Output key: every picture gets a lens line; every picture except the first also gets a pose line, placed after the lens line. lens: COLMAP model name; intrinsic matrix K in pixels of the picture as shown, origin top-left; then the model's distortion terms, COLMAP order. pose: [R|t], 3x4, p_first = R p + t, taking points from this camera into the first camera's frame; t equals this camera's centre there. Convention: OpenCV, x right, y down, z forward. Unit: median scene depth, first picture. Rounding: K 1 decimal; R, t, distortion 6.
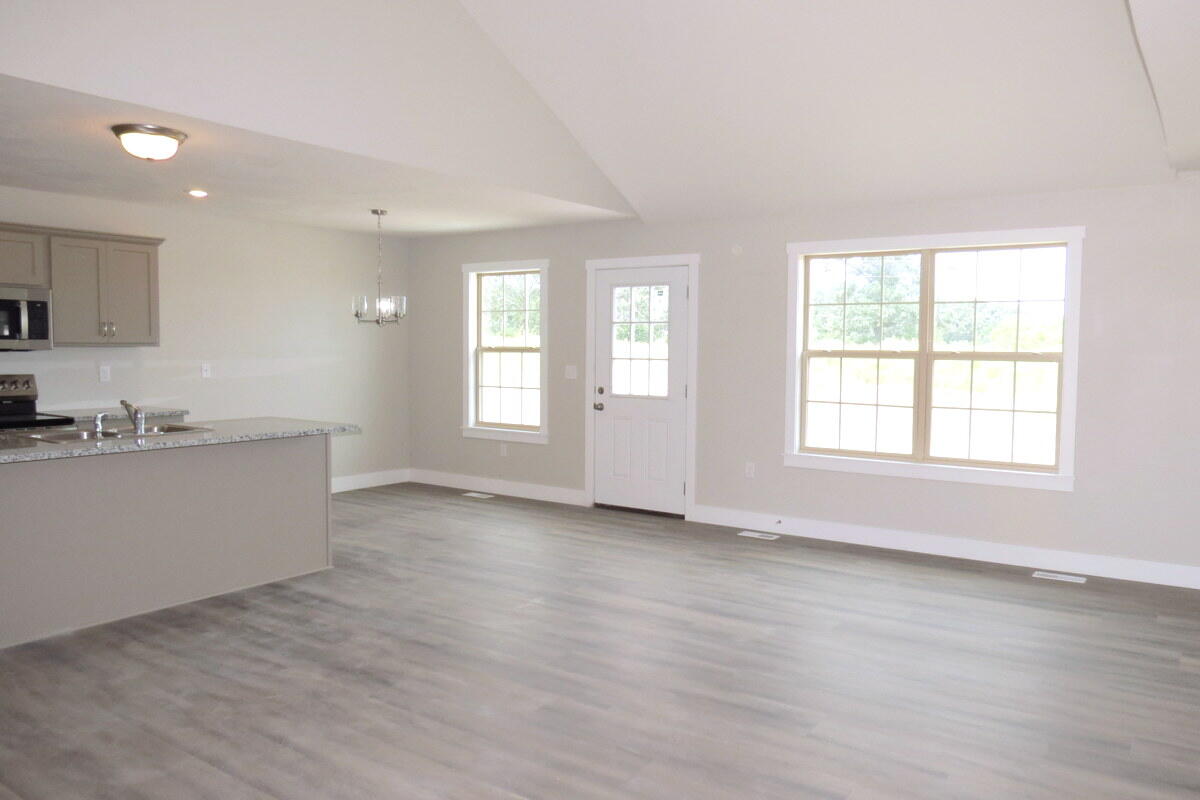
lens RADIAL K [[911.5, 0, 591.2], [0, 911.5, 372.7], [0, 0, 1]] dist [-0.031909, 0.010435]
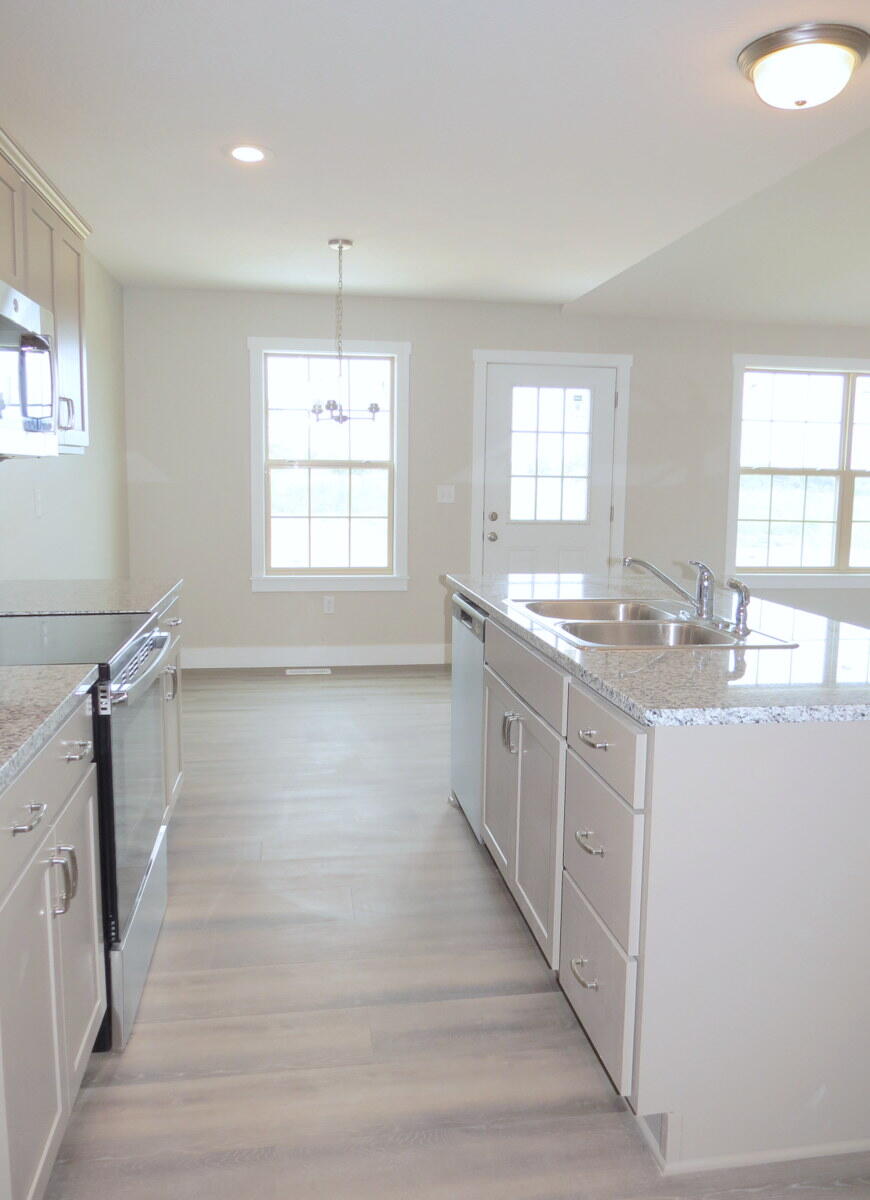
lens RADIAL K [[941.8, 0, 444.4], [0, 941.8, 567.0], [0, 0, 1]] dist [-0.031687, -0.000618]
pose [[0.702882, -0.078033, 0.707014, -0.648858], [0.011267, 0.995061, 0.098624, -0.019733], [-0.711218, -0.061355, 0.700289, 0.481891]]
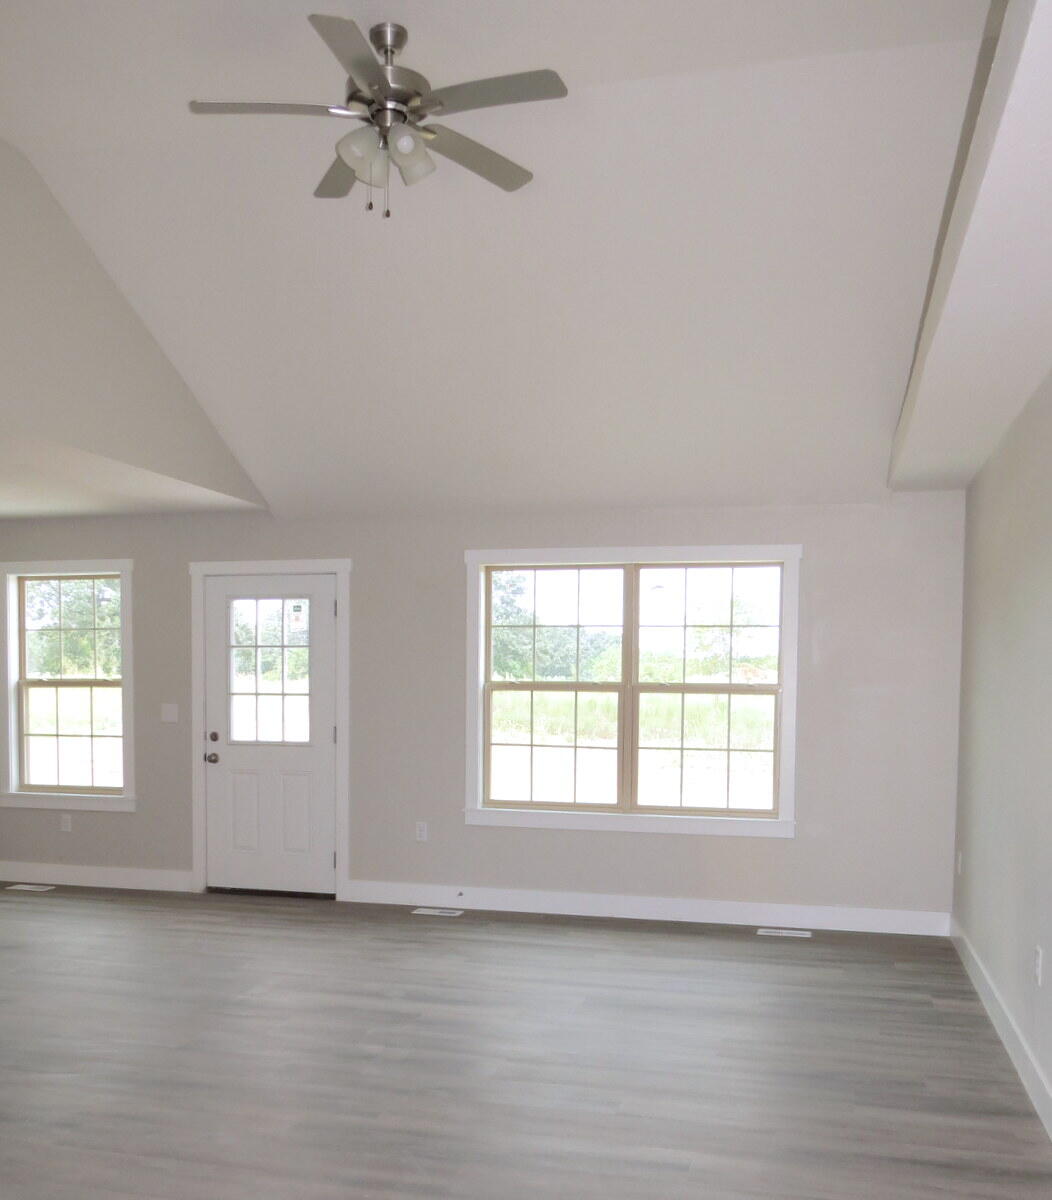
lens RADIAL K [[1093.1, 0, 556.2], [0, 1093.1, 723.8], [0, 0, 1]] dist [-0.027614, -0.006559]
pose [[0.919526, -0.018470, 0.392595, -0.088532], [0.012972, 0.999777, 0.016652, -0.002742], [-0.392815, -0.010220, 0.919561, 0.066966]]
